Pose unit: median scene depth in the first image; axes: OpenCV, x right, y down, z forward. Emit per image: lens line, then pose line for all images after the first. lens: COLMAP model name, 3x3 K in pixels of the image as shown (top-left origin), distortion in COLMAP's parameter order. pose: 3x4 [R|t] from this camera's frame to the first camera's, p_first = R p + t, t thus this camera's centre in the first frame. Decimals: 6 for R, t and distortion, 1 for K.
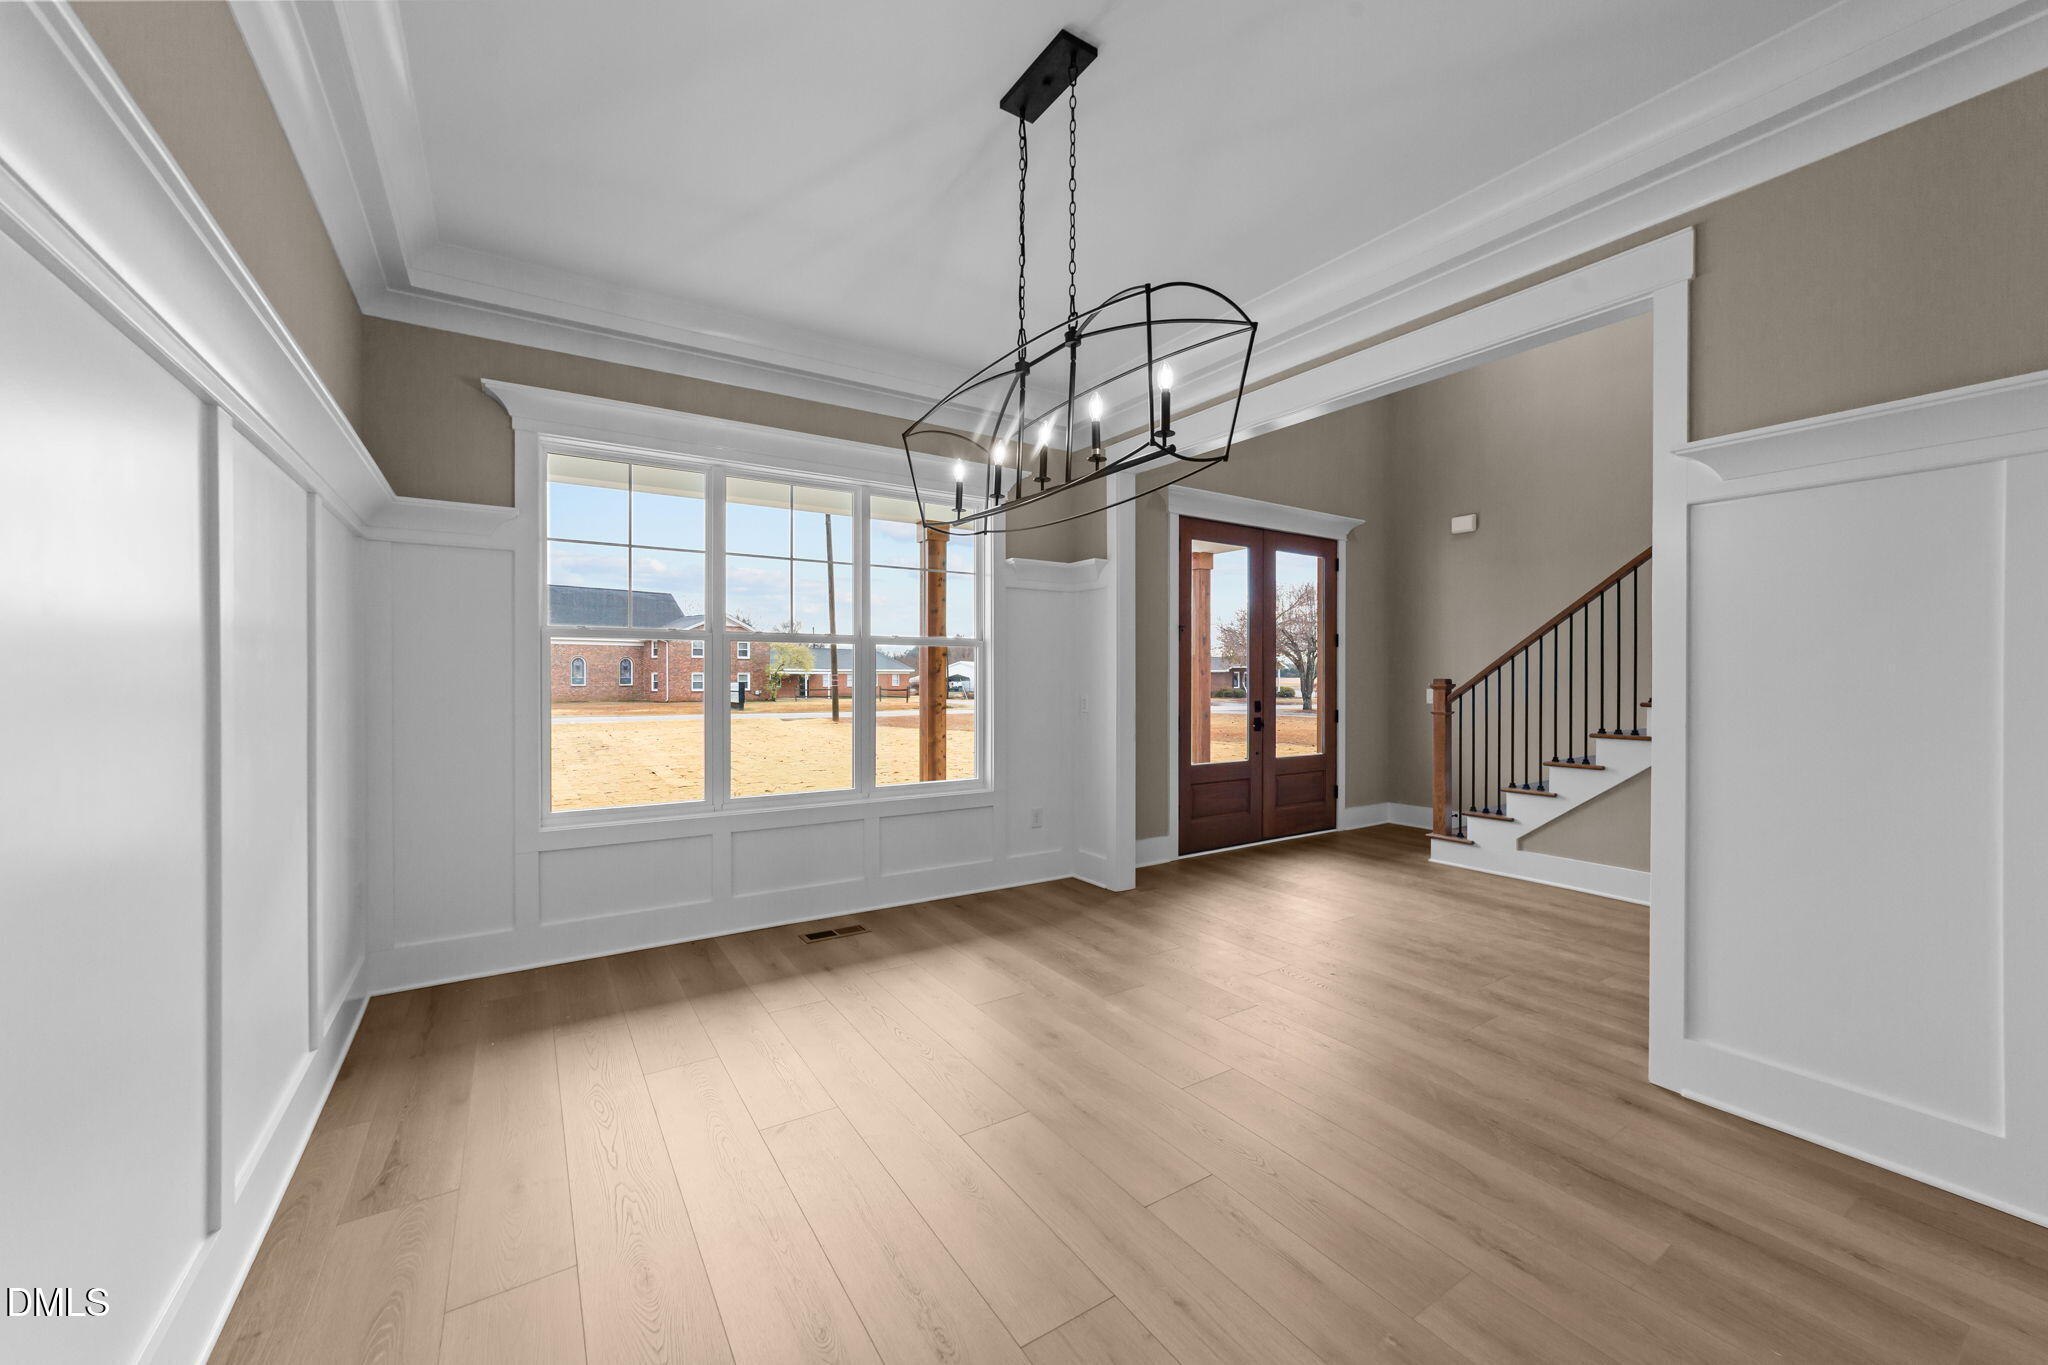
lens RADIAL K [[785.8, 0, 1028.9], [0, 785.8, 680.0], [0, 0, 1]] dist [-0.014456, 0.007756]
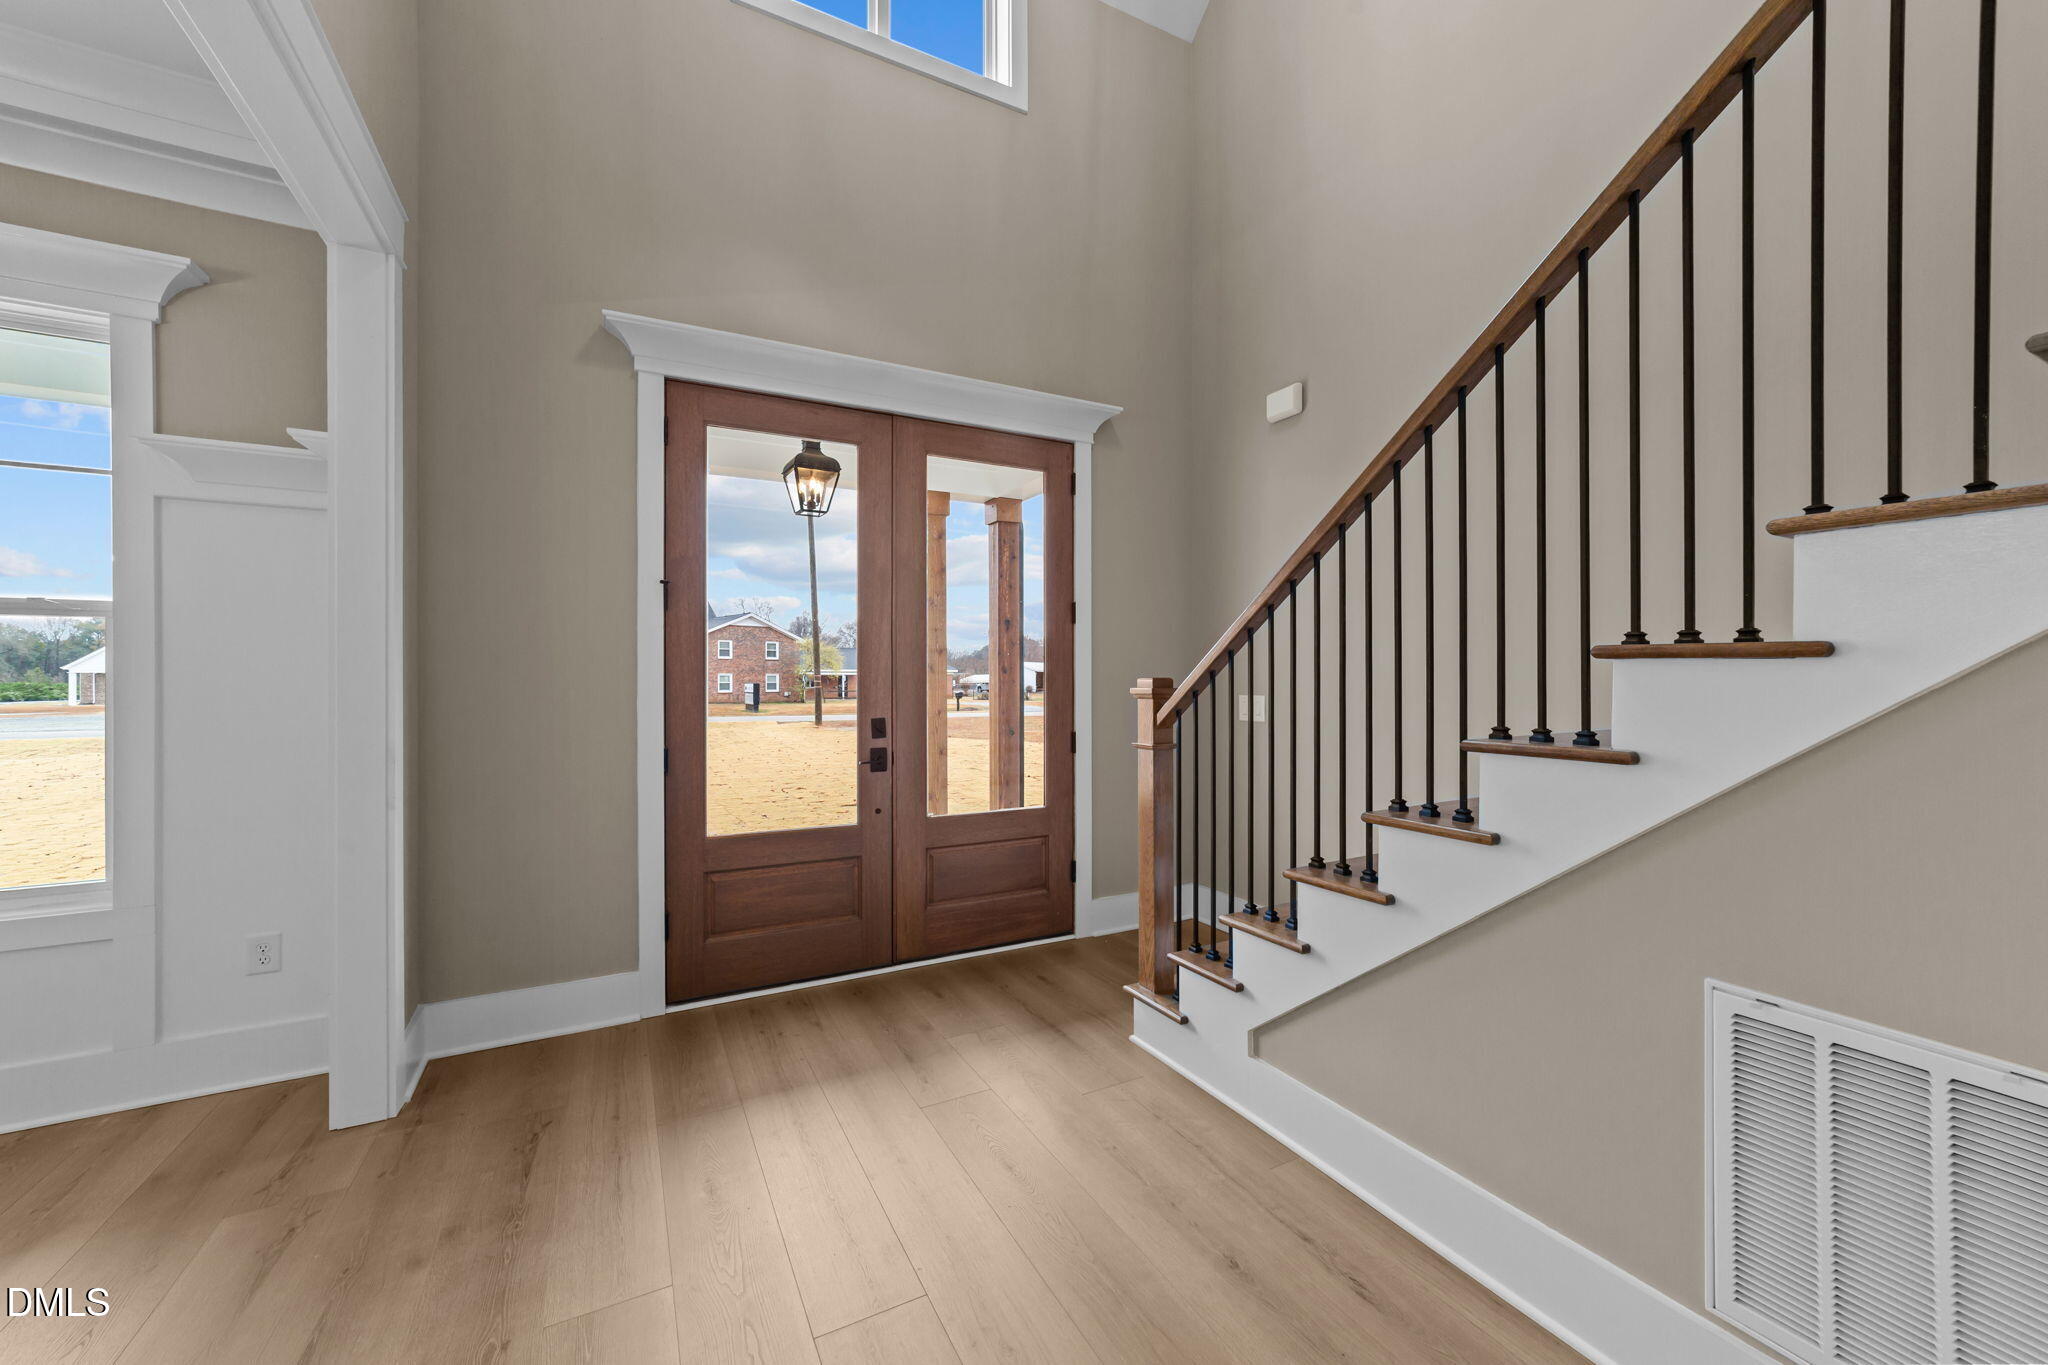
lens RADIAL K [[785.8, 0, 1028.9], [0, 785.8, 680.0], [0, 0, 1]] dist [-0.014456, 0.007756]
pose [[0.995190, -0.002575, -0.097932, 0.423965], [0.002546, 0.999997, -0.000425, -0.000561], [0.097933, 0.000173, 0.995193, 0.418273]]
